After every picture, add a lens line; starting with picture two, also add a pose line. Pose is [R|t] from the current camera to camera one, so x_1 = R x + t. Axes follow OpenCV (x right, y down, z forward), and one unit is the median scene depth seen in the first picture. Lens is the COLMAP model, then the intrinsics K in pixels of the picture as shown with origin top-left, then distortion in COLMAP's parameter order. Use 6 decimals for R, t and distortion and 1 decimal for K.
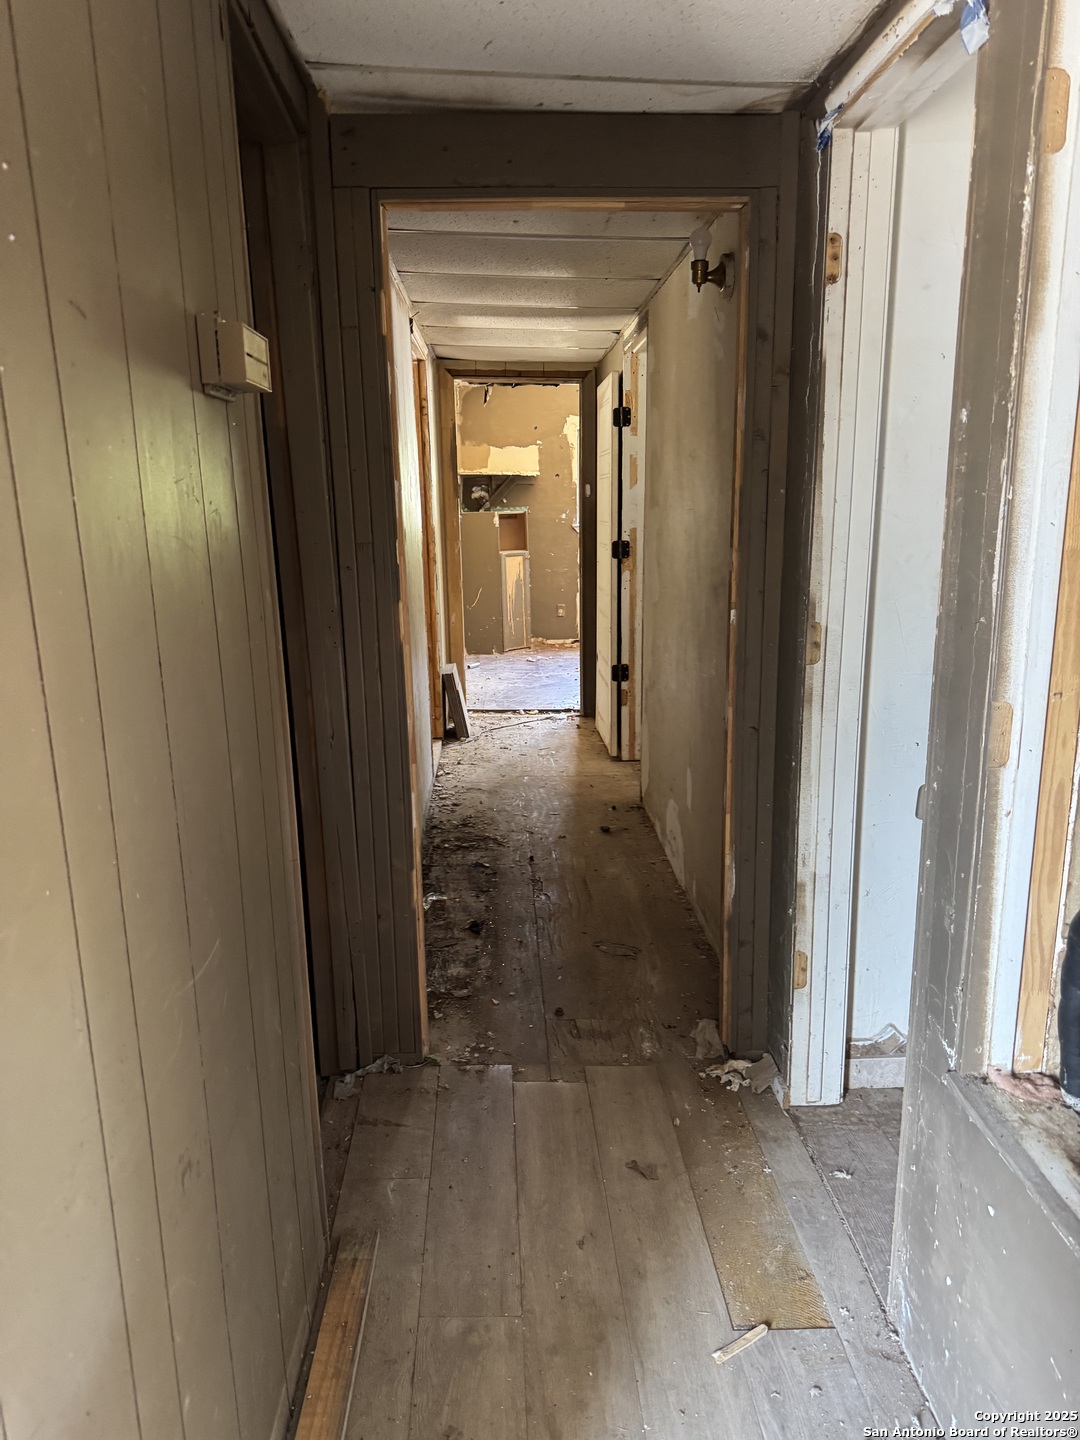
lens RADIAL K [[1017.6, 0, 542.7], [0, 1017.6, 732.1], [0, 0, 1]] dist [0.061910, -0.071821]
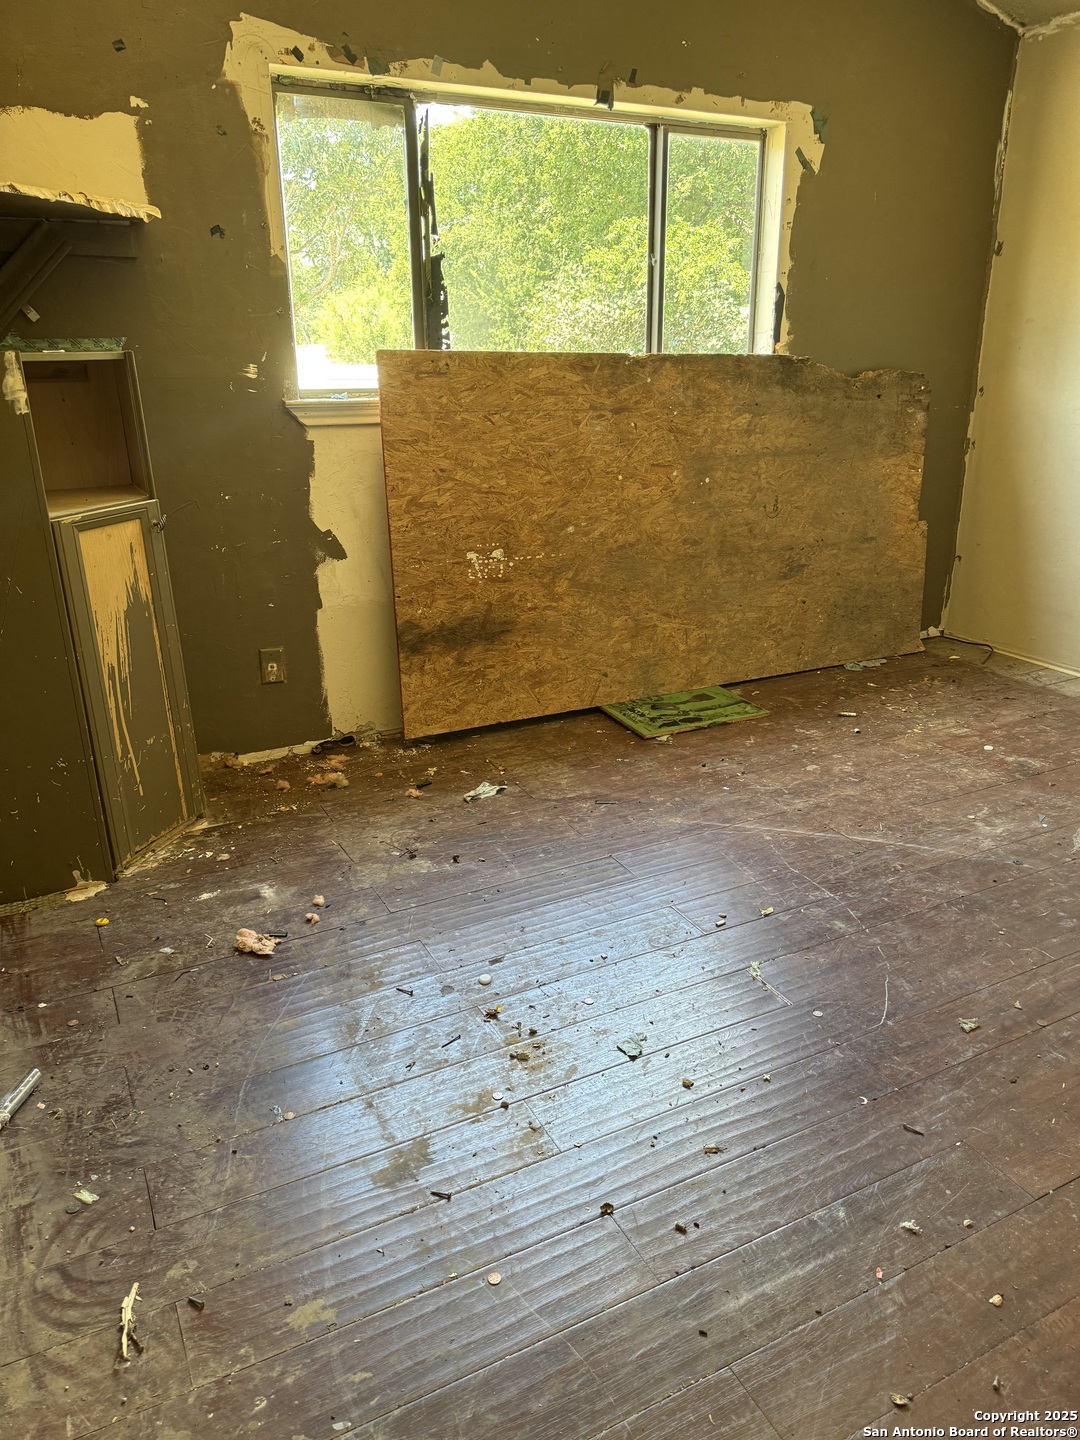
lens RADIAL K [[1017.6, 0, 536.1], [0, 1017.6, 719.3], [0, 0, 1]] dist [0.061910, -0.071821]
pose [[0.912869, -0.130776, 0.386739, -0.061529], [0.085817, 0.987608, 0.131396, -0.246153], [-0.399131, -0.086759, 0.912780, 1.172880]]
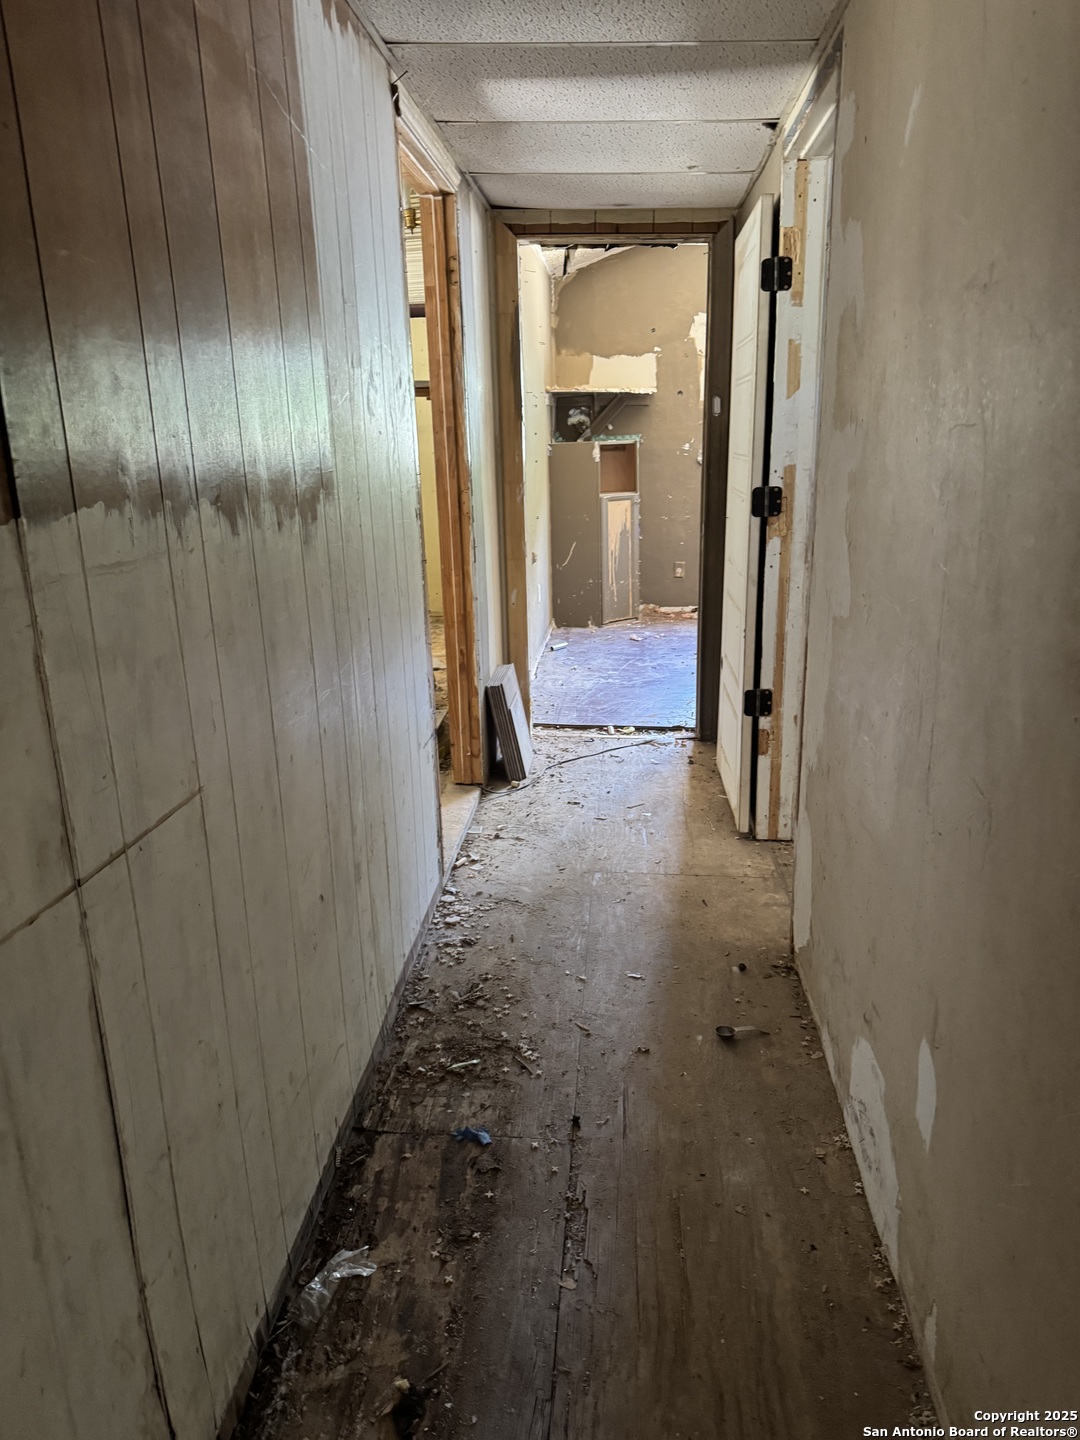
lens RADIAL K [[1017.6, 0, 535.3], [0, 1017.6, 713.5], [0, 0, 1]] dist [0.061910, -0.071821]
pose [[0.991240, 0.027220, -0.129237, 0.022351], [-0.021249, 0.998652, 0.047358, -0.078025], [0.130352, -0.044197, 0.990482, 0.370551]]
